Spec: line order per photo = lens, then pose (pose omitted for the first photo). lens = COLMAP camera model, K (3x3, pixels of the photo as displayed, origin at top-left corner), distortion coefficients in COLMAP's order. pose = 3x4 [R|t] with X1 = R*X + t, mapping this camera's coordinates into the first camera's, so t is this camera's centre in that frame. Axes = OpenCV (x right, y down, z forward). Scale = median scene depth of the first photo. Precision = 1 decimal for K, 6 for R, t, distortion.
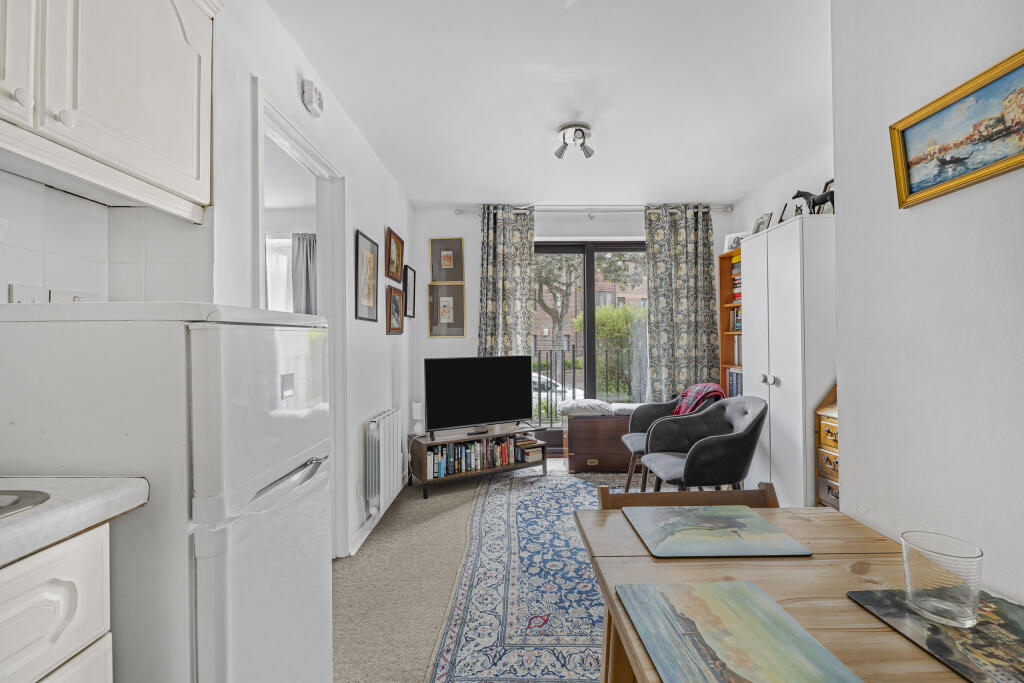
lens RADIAL K [[466.1, 0, 511.6], [0, 466.1, 336.4], [0, 0, 1]] dist [0.002185, 0.001398]
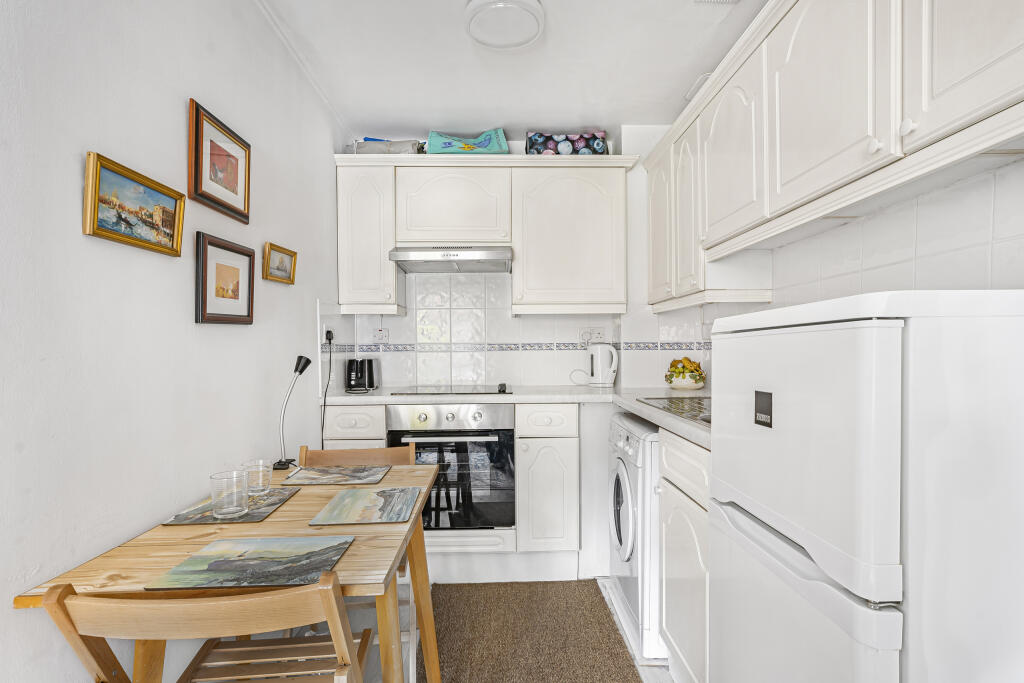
lens RADIAL K [[484.5, 0, 513.3], [0, 484.5, 344.2], [0, 0, 1]] dist [0.000473, -0.000002]
pose [[-0.999713, 0.012436, -0.020472, -0.092489], [0.012888, 0.999672, -0.022132, 0.006815], [0.020190, -0.022390, -0.999545, 2.403795]]
